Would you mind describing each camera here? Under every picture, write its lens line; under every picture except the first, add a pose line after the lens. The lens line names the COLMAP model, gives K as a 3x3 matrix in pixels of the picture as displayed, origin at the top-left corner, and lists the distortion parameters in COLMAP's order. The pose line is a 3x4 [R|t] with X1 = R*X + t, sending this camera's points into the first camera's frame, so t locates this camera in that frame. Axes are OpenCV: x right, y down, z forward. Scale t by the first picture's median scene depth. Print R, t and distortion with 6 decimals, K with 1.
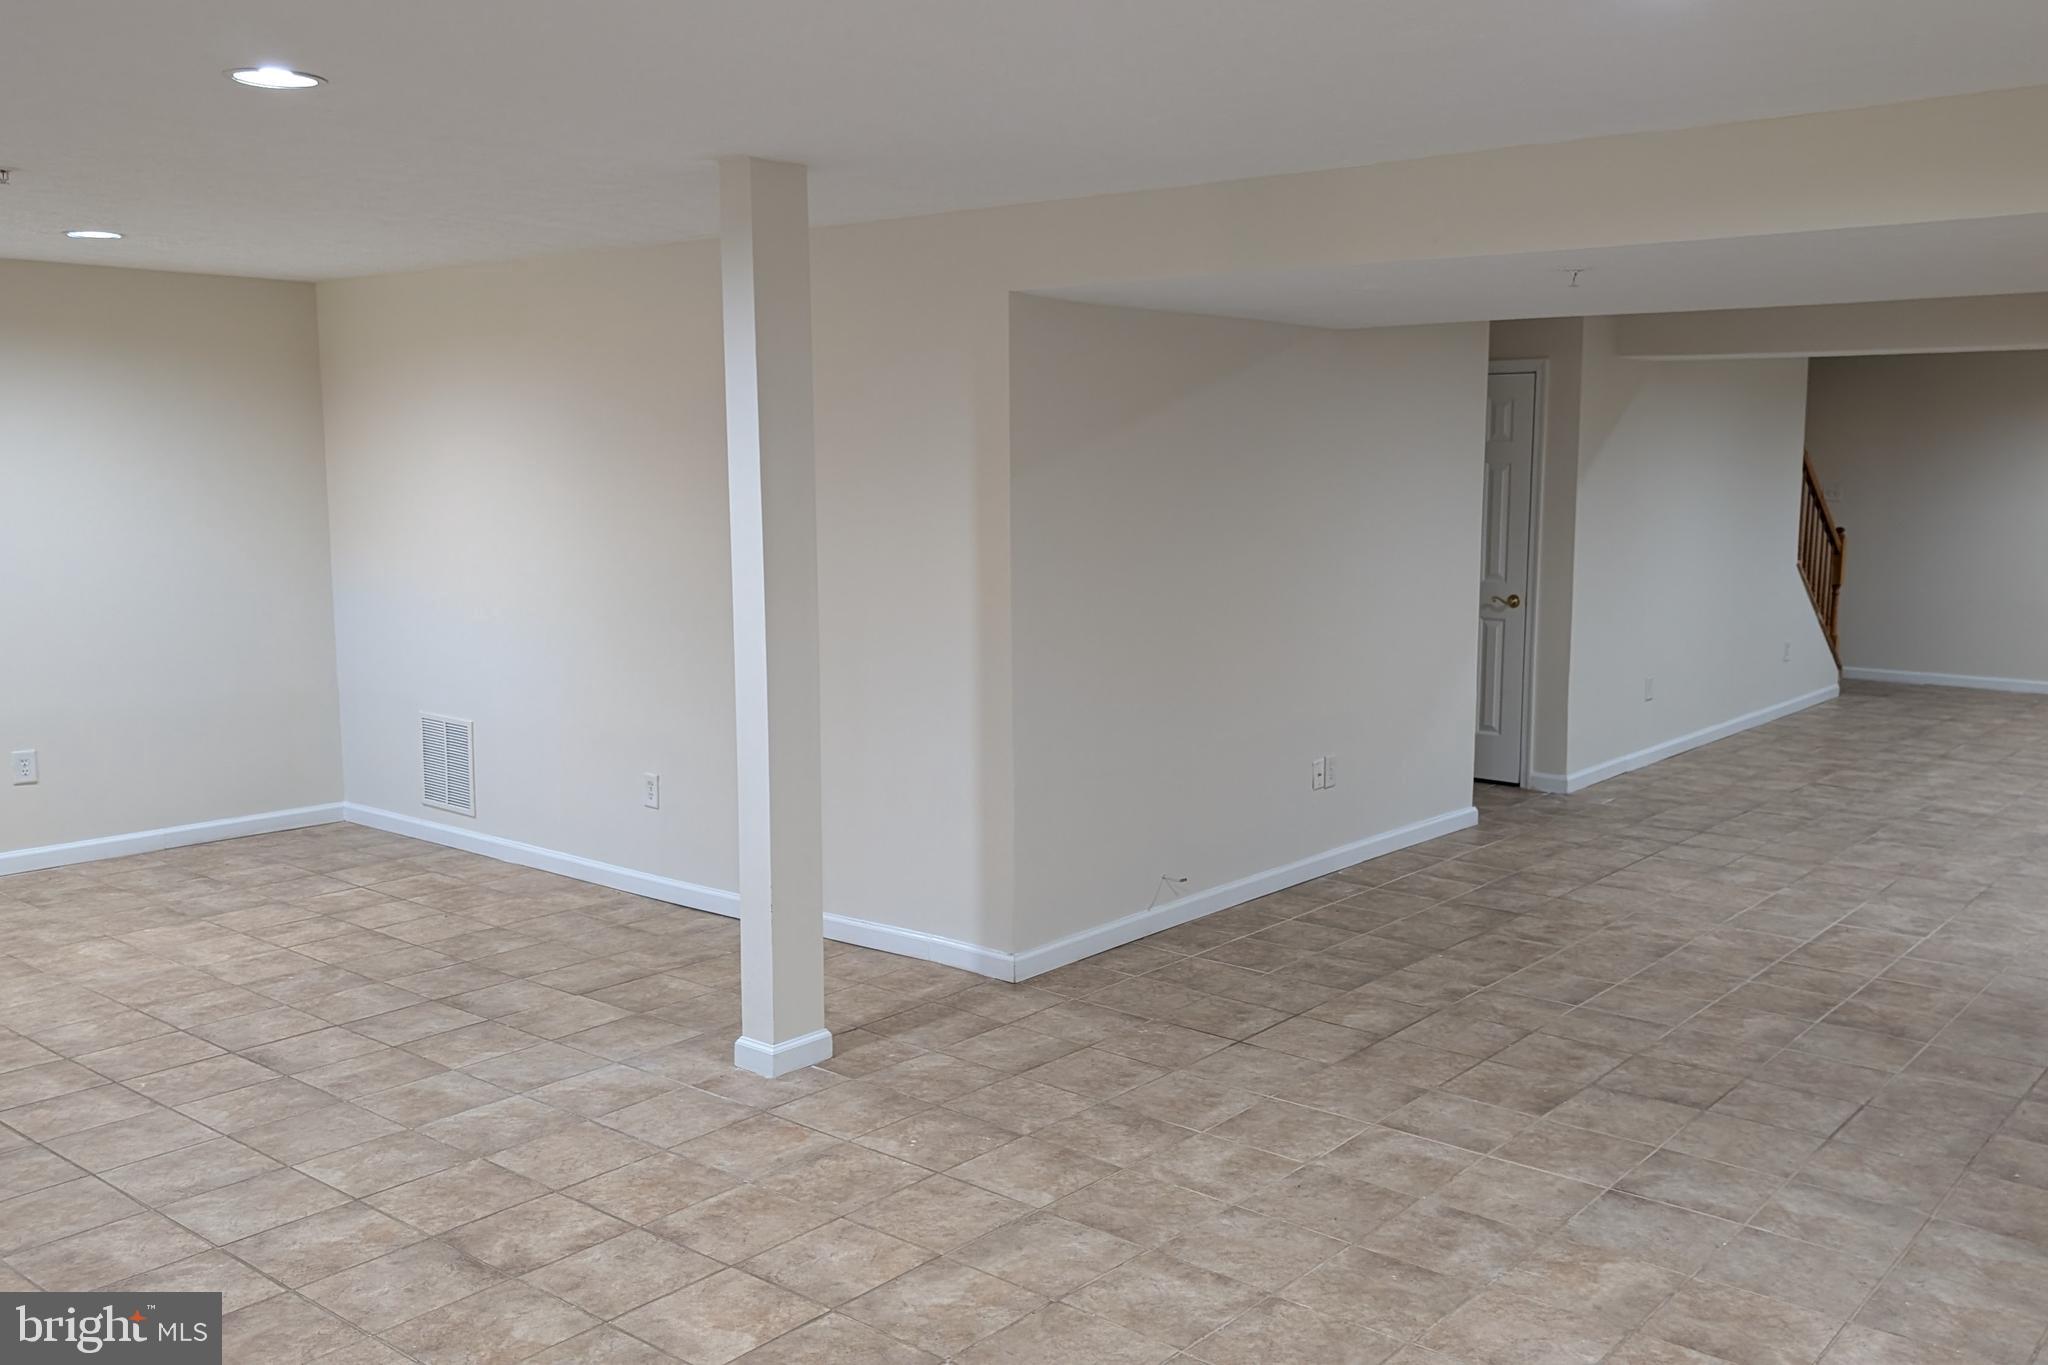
lens RADIAL K [[1748.8, 0, 1024.0], [0, 1748.8, 682.5], [0, 0, 1]] dist [0.076377, -0.213294]
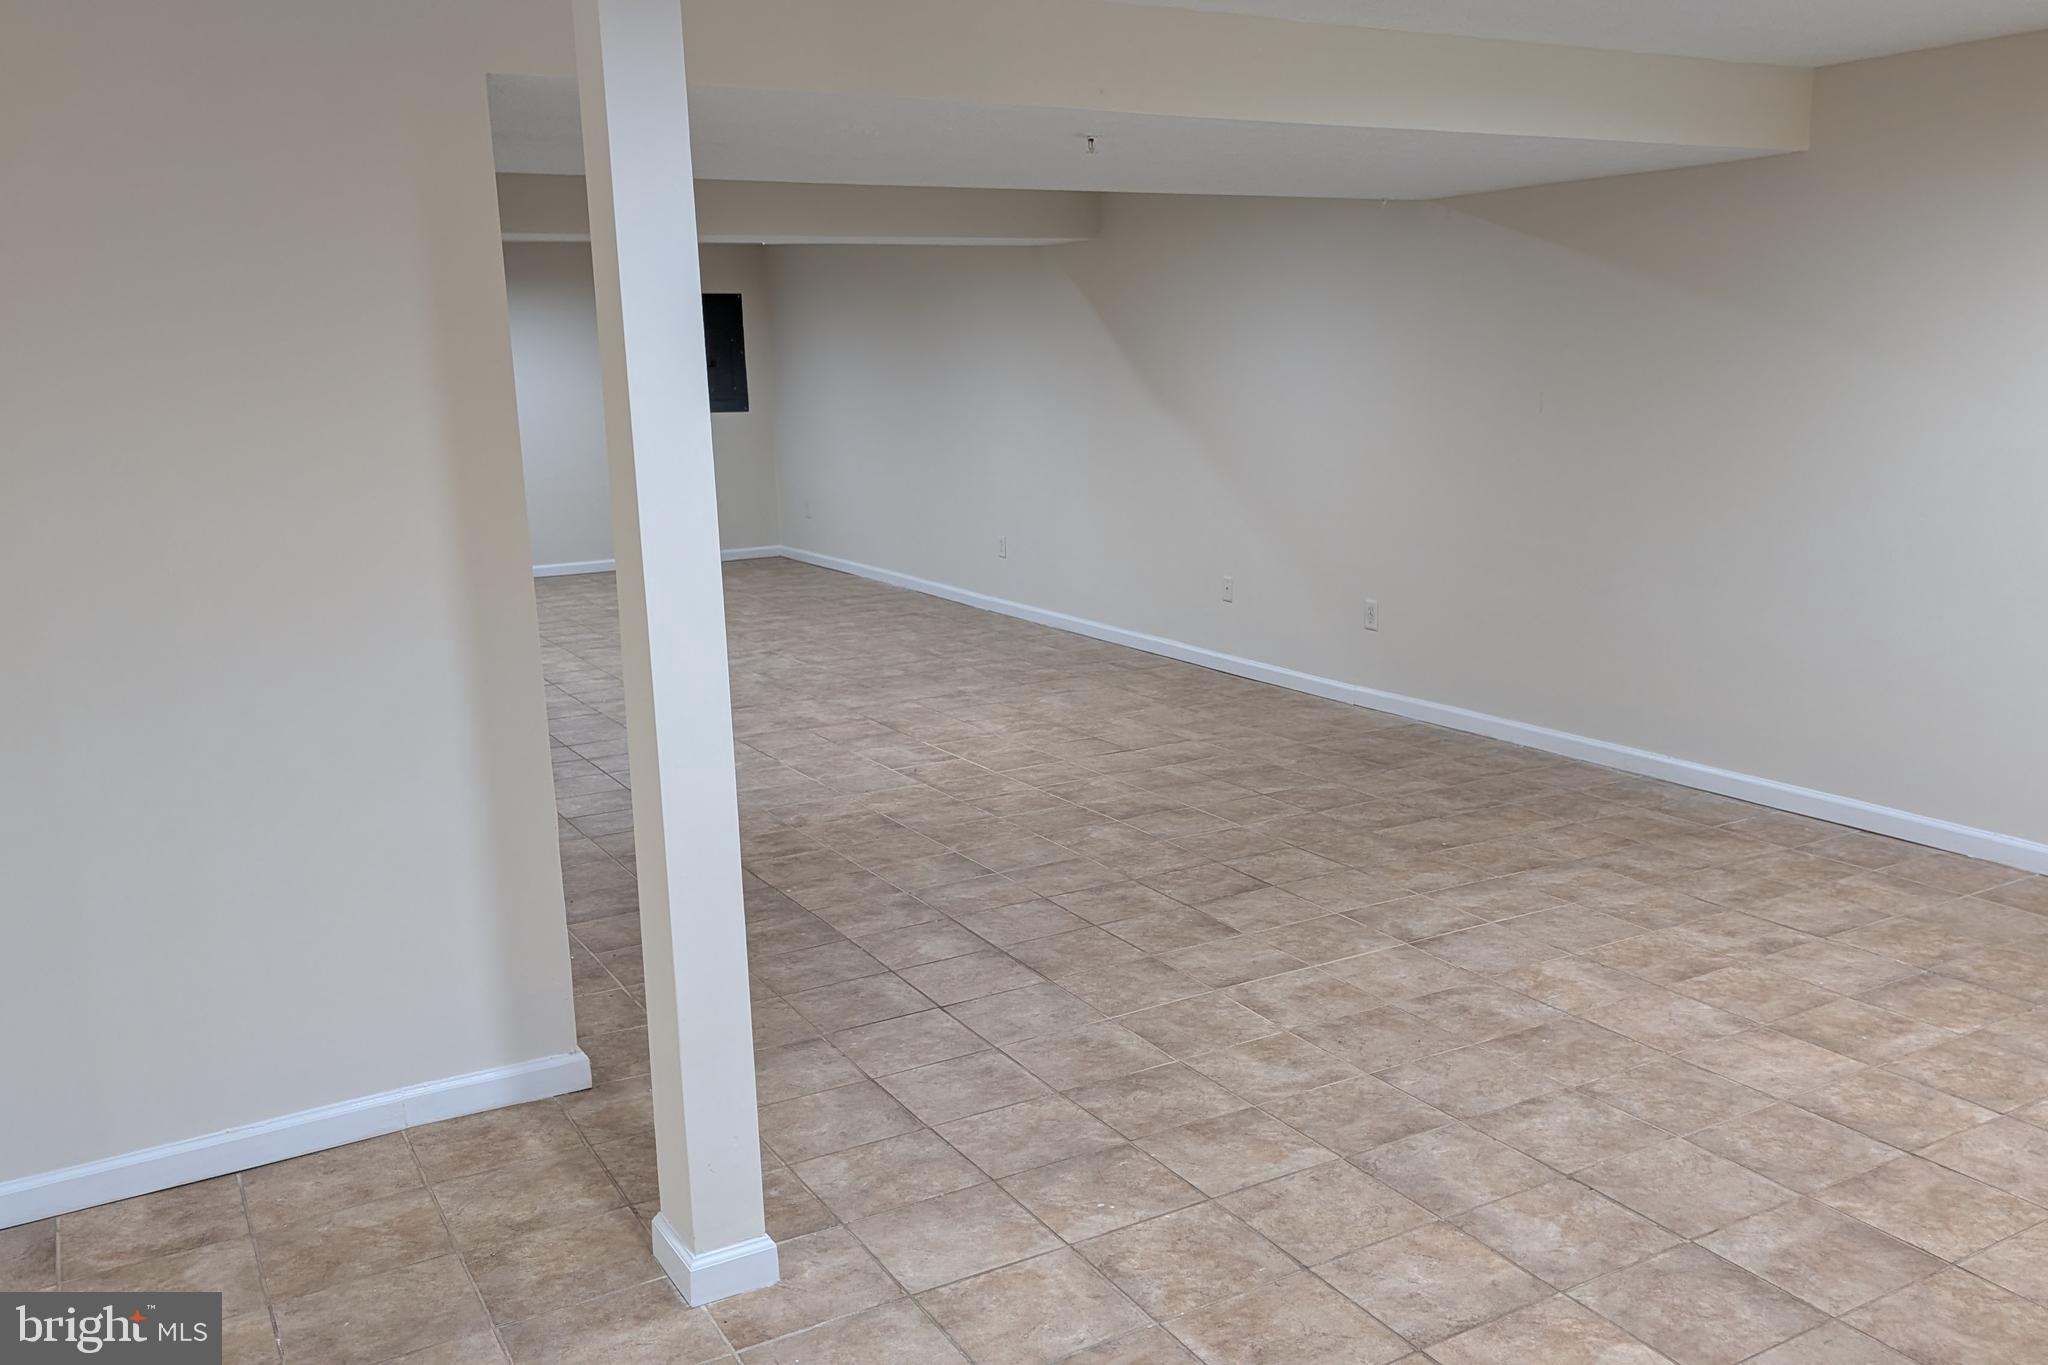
lens RADIAL K [[1748.8, 0, 1024.0], [0, 1748.8, 682.5], [0, 0, 1]] dist [0.076377, -0.213294]
pose [[0.348373, -0.190233, 0.917850, -0.746870], [0.152378, 0.977658, 0.144793, -0.096215], [-0.924888, 0.089418, 0.369577, 0.678332]]
